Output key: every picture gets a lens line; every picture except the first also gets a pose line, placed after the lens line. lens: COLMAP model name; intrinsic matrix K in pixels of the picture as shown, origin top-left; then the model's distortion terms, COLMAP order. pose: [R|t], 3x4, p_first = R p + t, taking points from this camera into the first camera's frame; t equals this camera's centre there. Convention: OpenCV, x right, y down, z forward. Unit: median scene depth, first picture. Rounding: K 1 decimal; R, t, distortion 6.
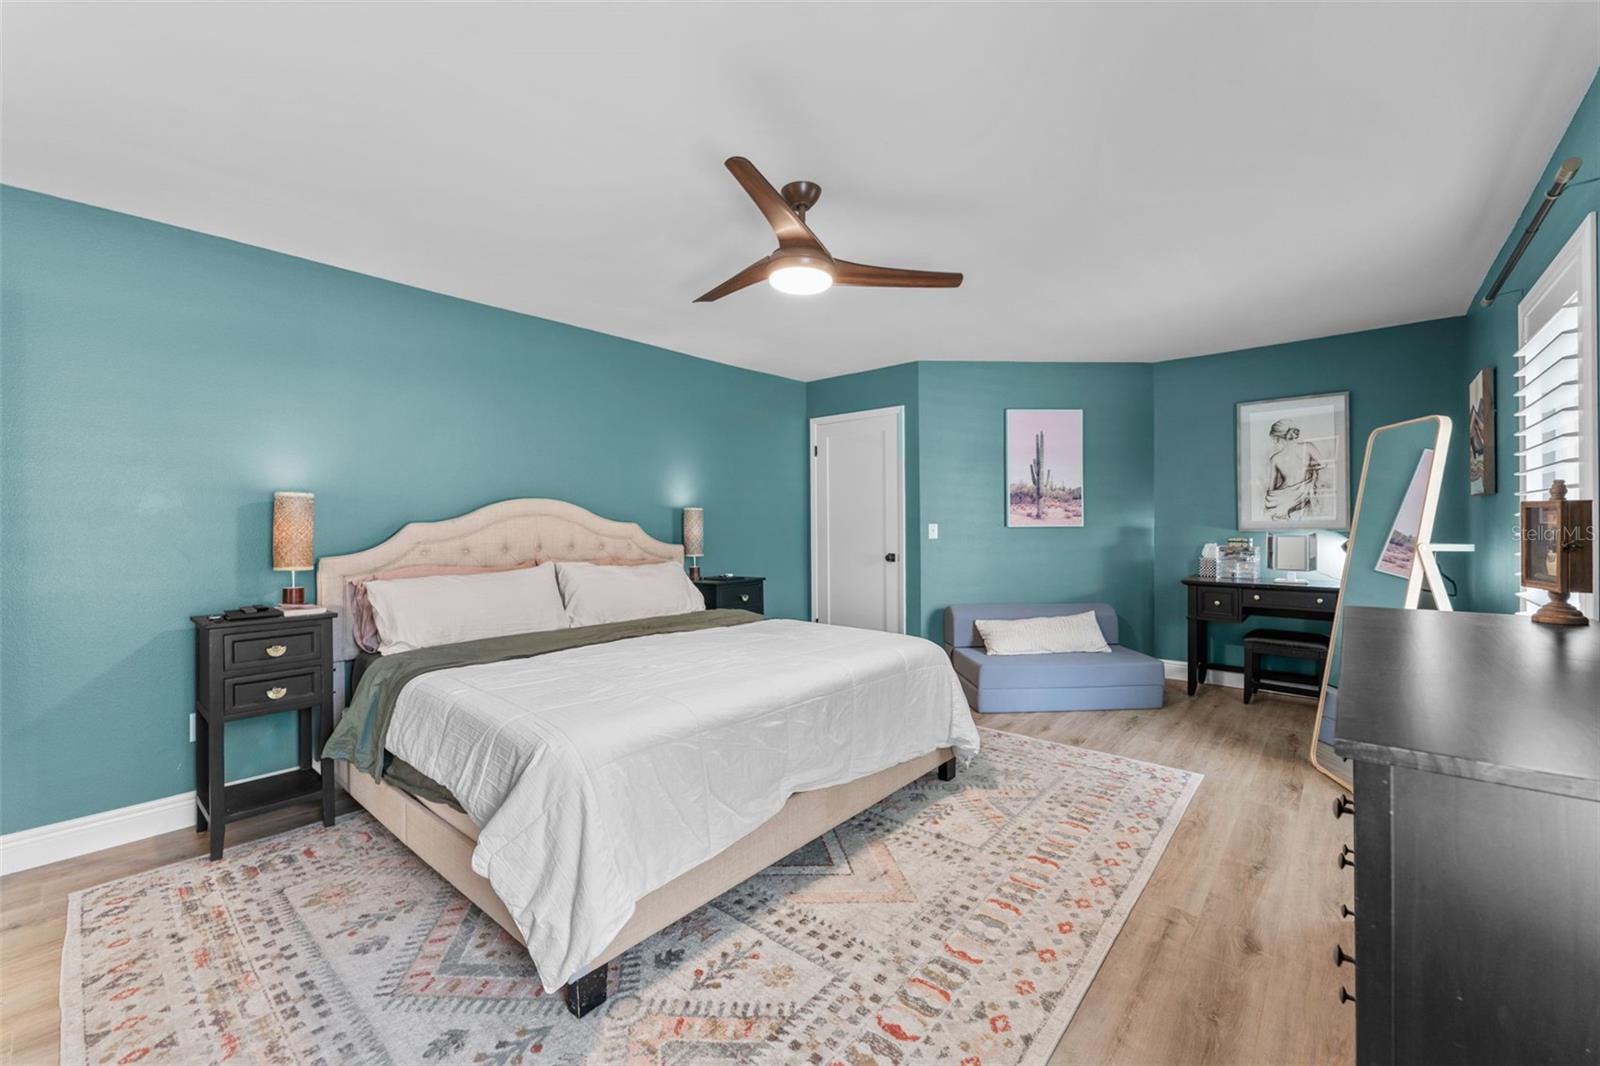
lens RADIAL K [[639.6, 0, 804.3], [0, 639.6, 528.3], [0, 0, 1]] dist [-0.000260, -0.000038]
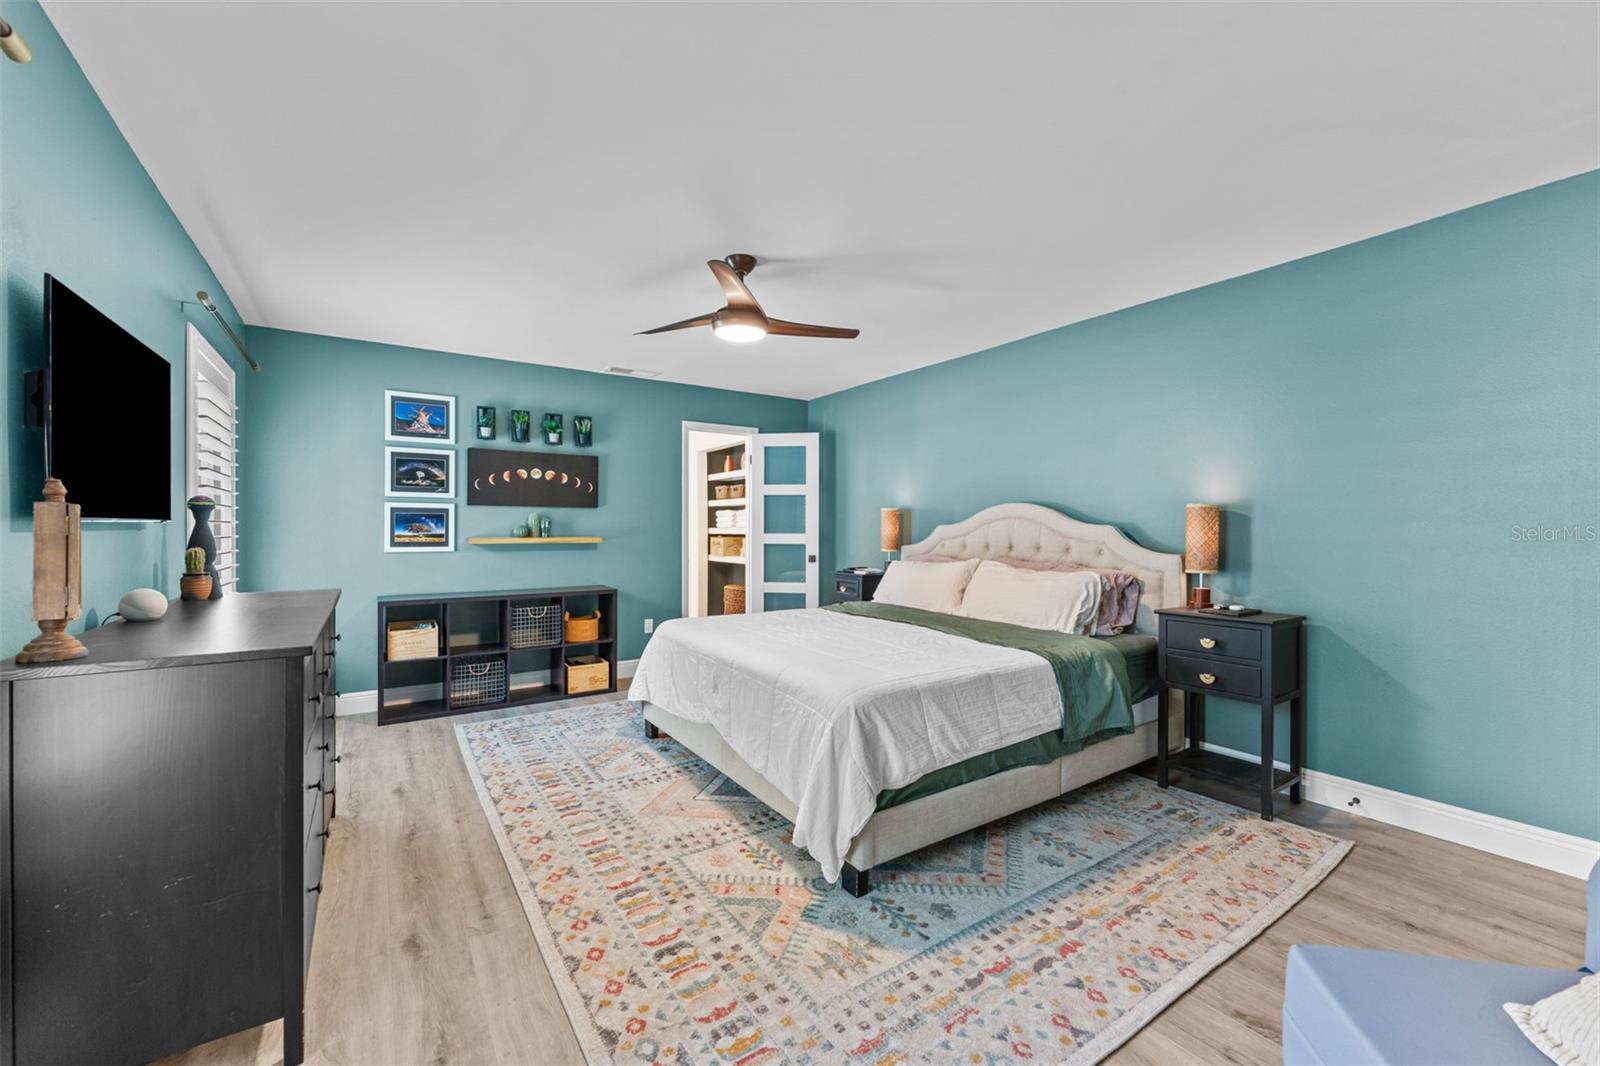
lens RADIAL K [[639.6, 0, 801.2], [0, 639.6, 529.4], [0, 0, 1]] dist [-0.000260, -0.000038]
pose [[-0.269483, 0.008716, -0.962966, 1.263733], [-0.005456, 0.999929, 0.010578, -0.017929], [0.962990, 0.008104, -0.269416, 1.565825]]
